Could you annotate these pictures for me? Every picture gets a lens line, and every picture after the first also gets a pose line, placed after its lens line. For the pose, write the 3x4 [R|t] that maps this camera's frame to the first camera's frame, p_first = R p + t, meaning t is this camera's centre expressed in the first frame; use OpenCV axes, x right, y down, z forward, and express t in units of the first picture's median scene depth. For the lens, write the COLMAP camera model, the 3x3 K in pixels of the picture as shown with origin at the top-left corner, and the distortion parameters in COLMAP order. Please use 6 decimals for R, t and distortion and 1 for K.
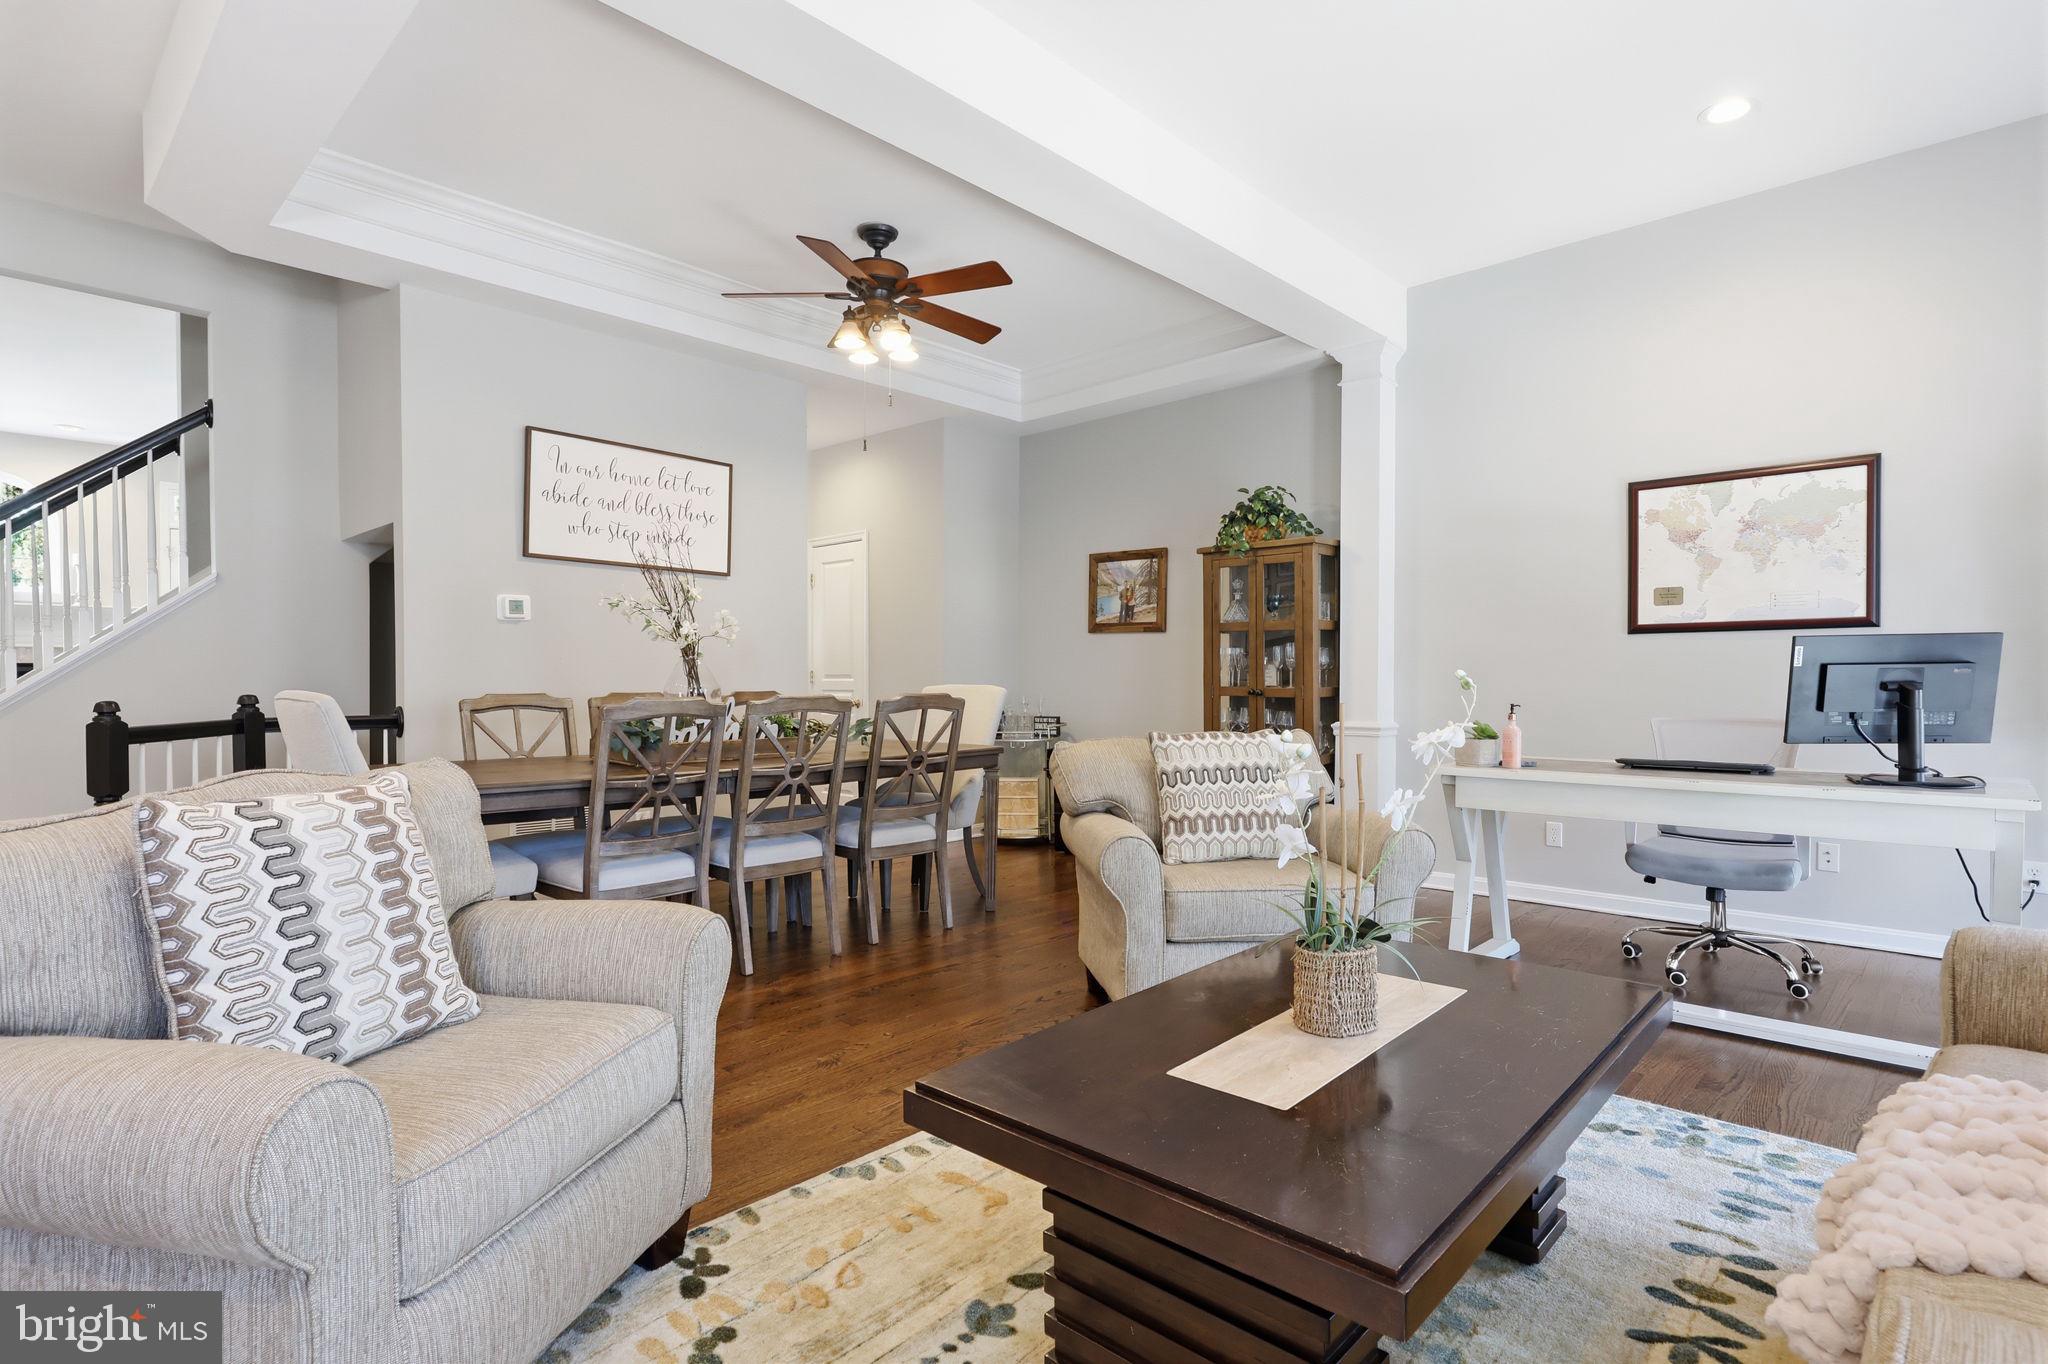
lens RADIAL K [[1020.9, 0, 1022.9], [0, 1020.9, 692.0], [0, 0, 1]] dist [0.005083, 0.001409]
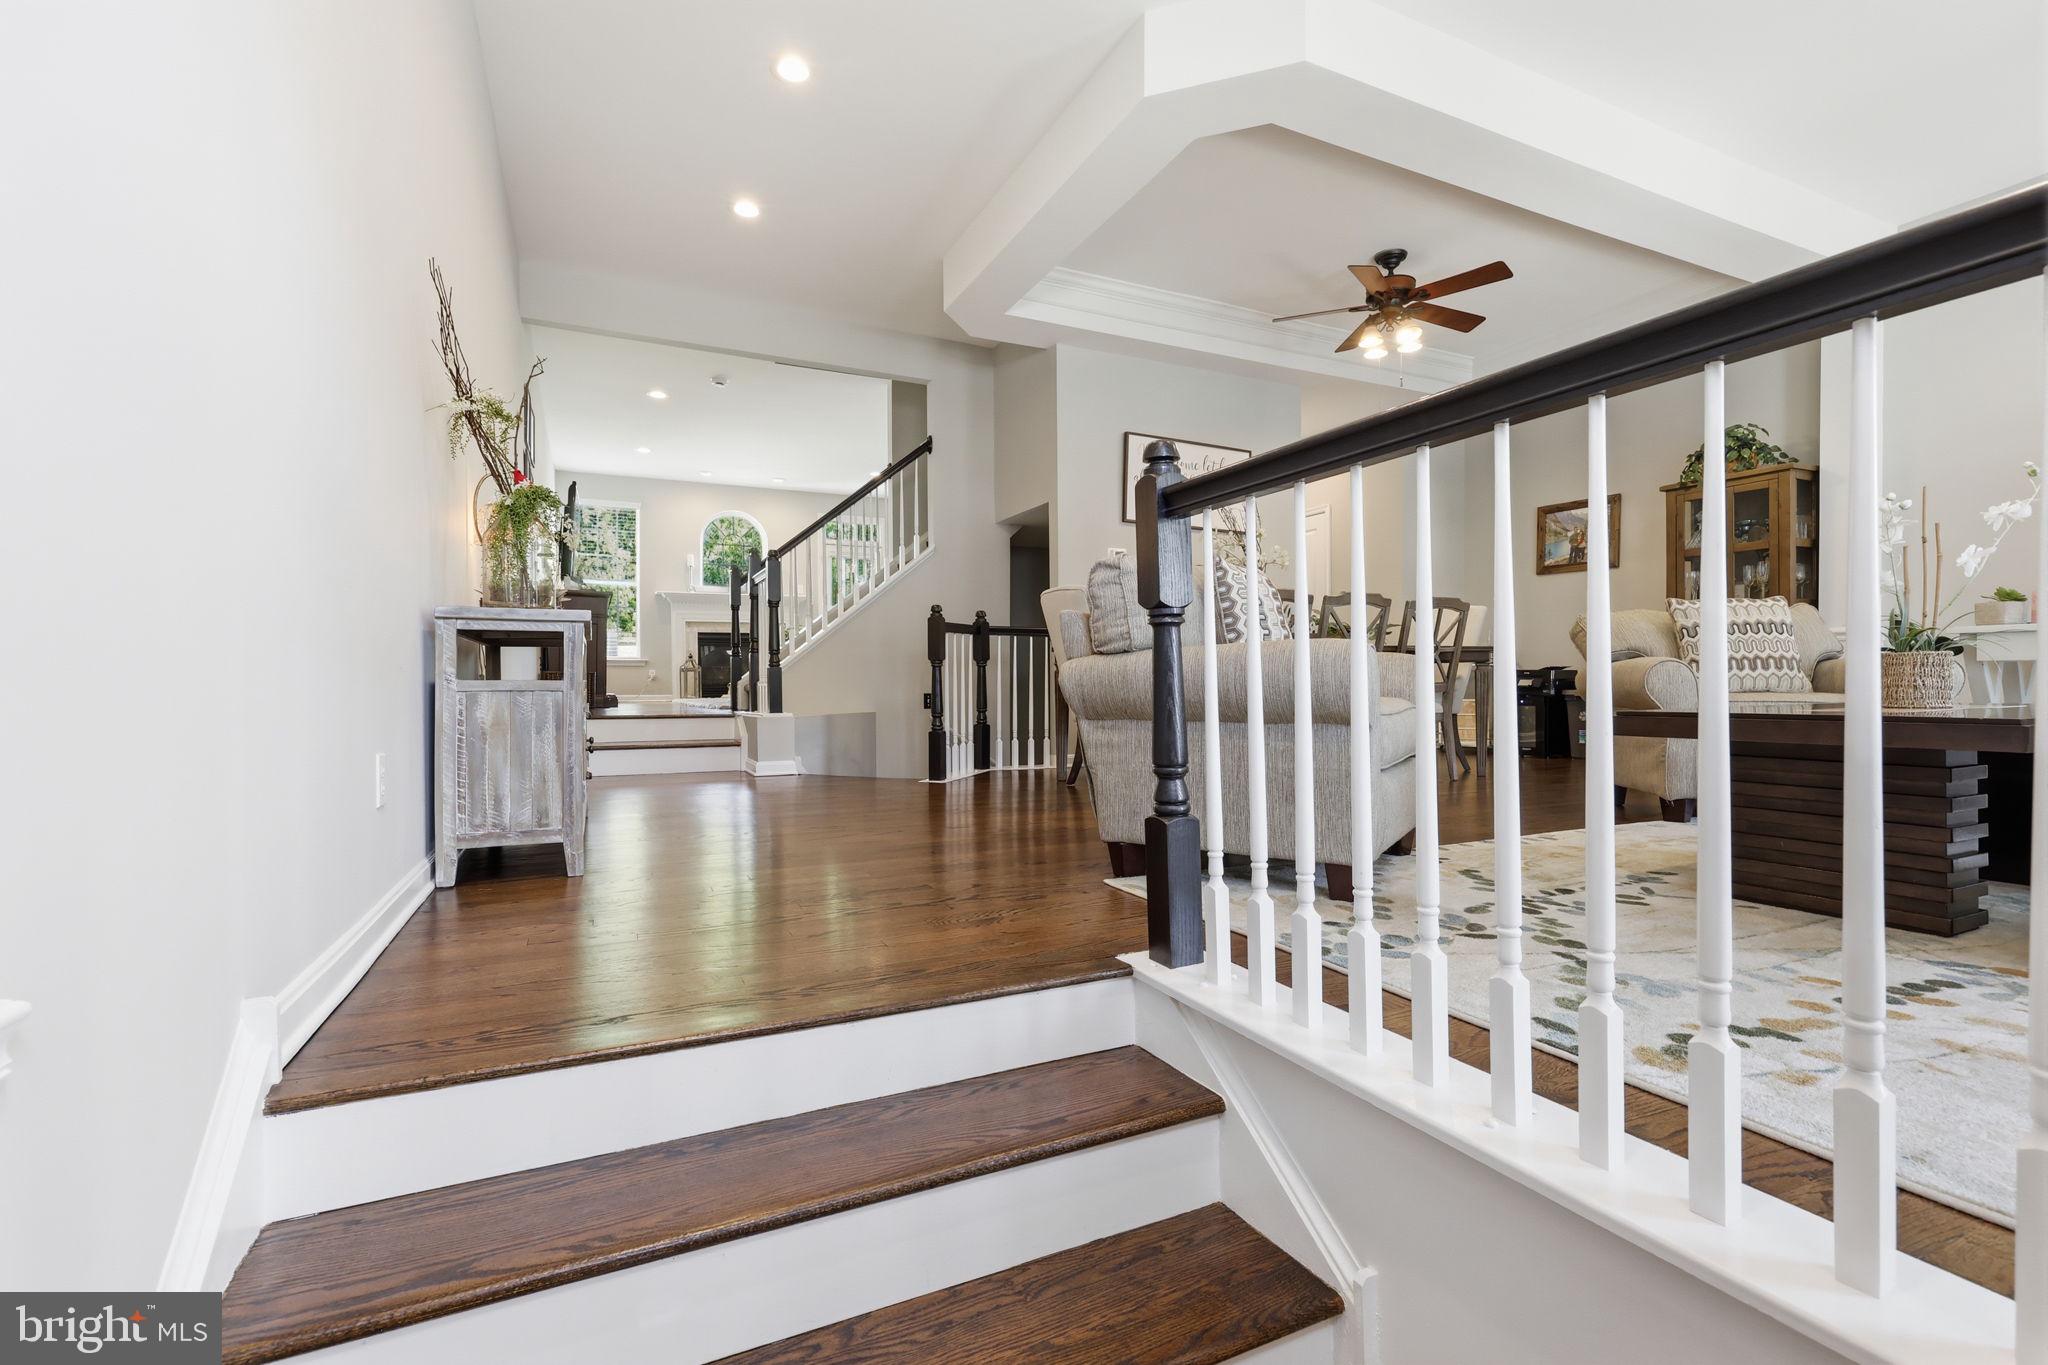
lens RADIAL K [[912.2, 0, 1020.4], [0, 912.2, 692.8], [0, 0, 1]] dist [0.002338, 0.001216]
pose [[0.933889, 0.000362, -0.357563, -0.171732], [-0.001977, 0.999989, -0.004150, 0.124022], [0.357558, 0.004583, 0.933880, -0.279780]]
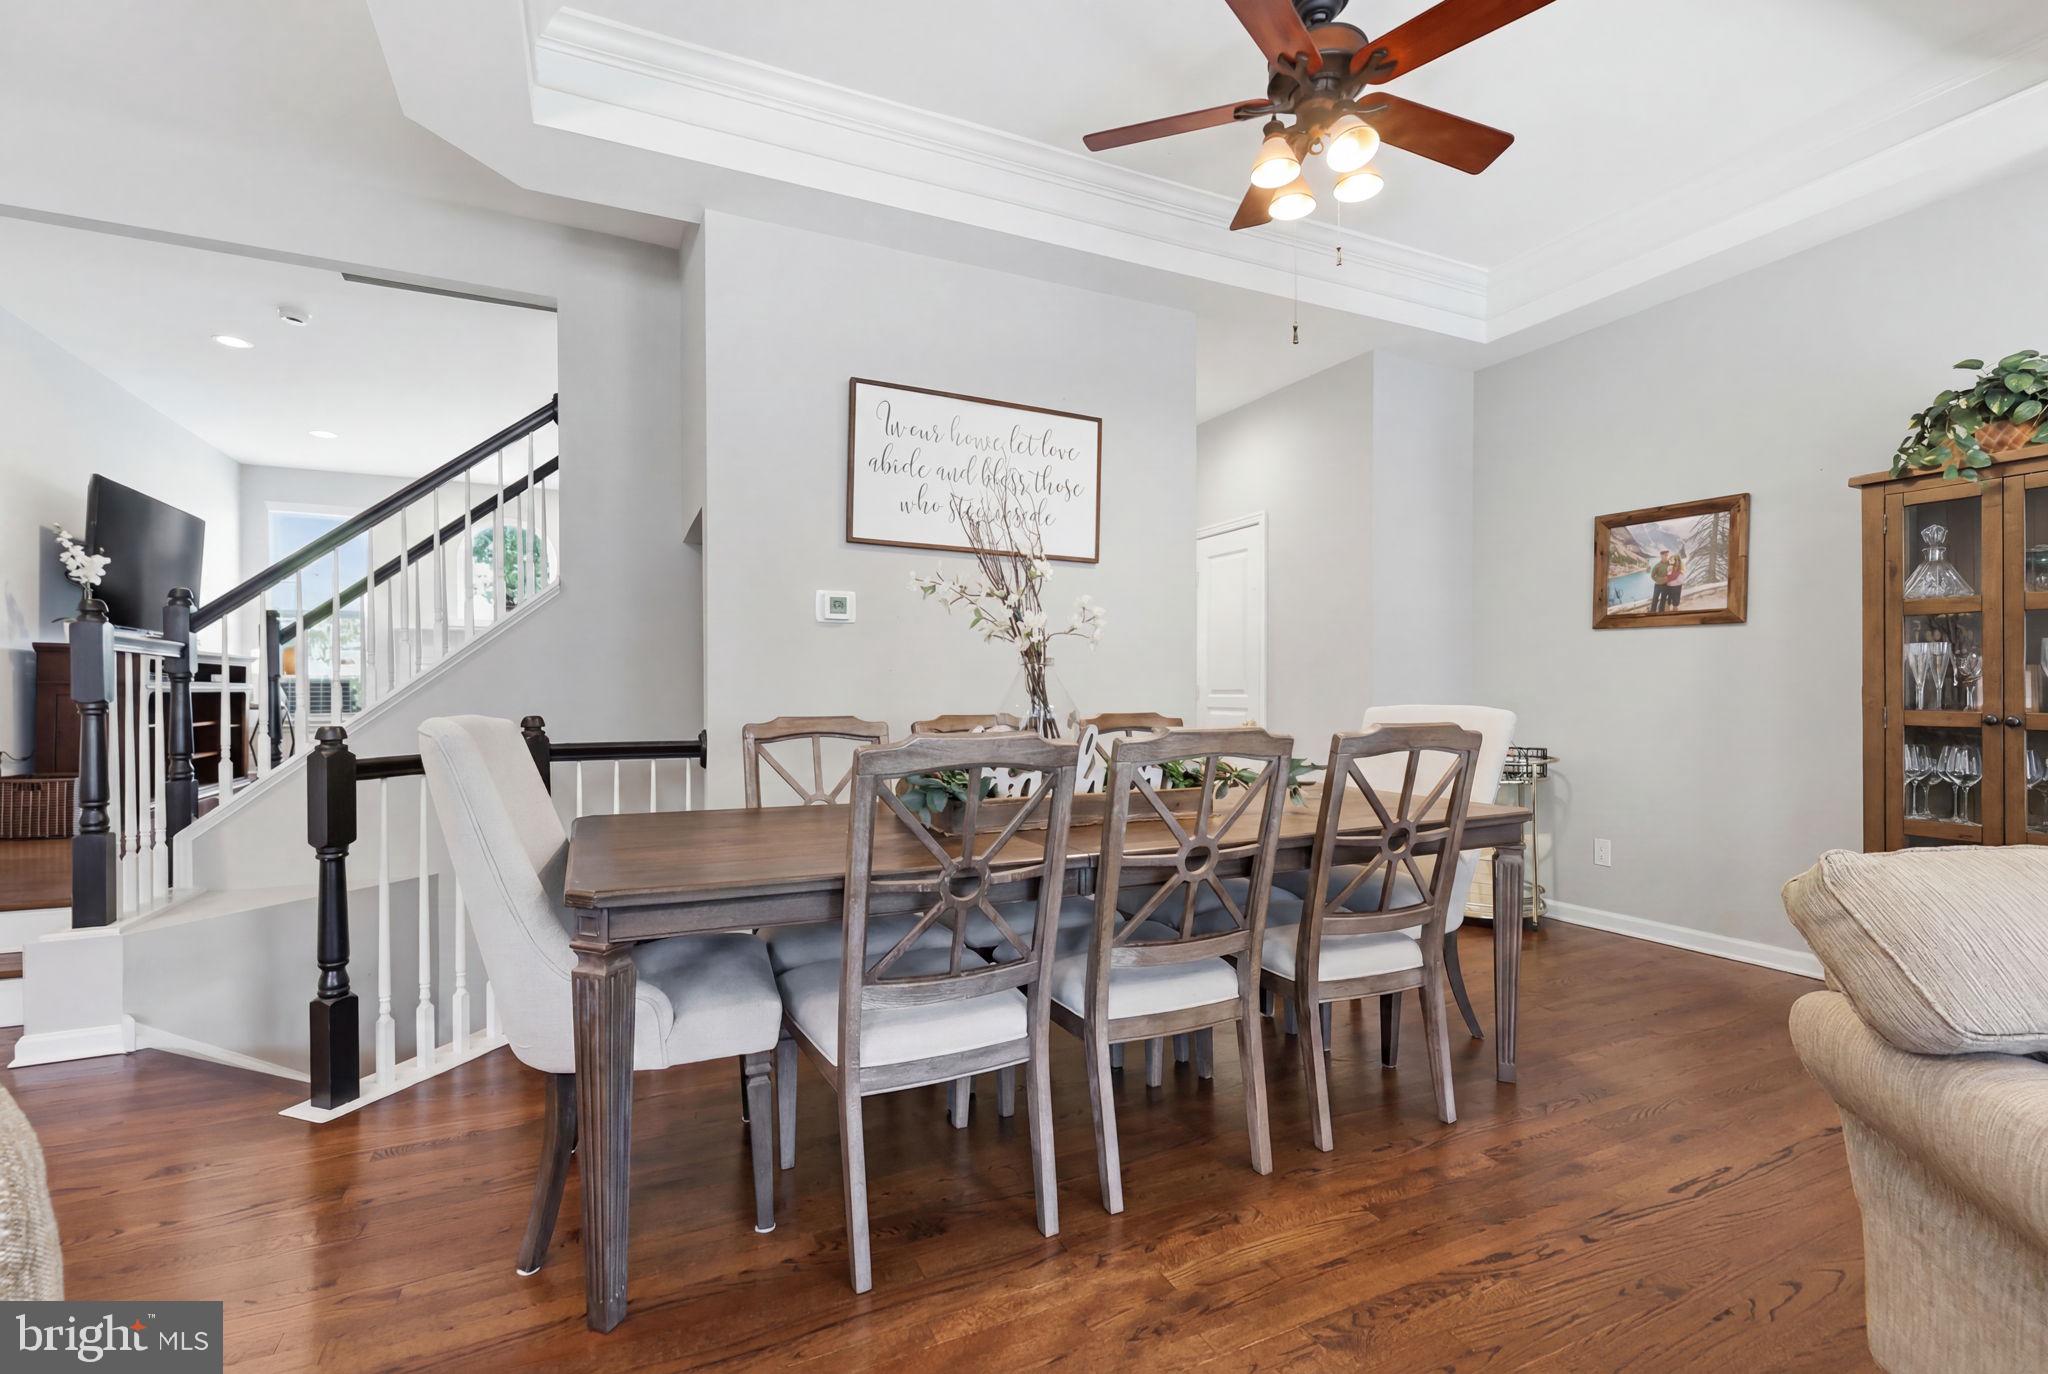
lens RADIAL K [[912.2, 0, 1025.6], [0, 912.2, 696.9], [0, 0, 1]] dist [0.002338, 0.001216]
pose [[0.931984, 0.001439, -0.362496, -0.108110], [-0.004695, 0.999956, -0.008102, -0.007575], [0.362469, 0.009253, 0.931950, 0.416677]]
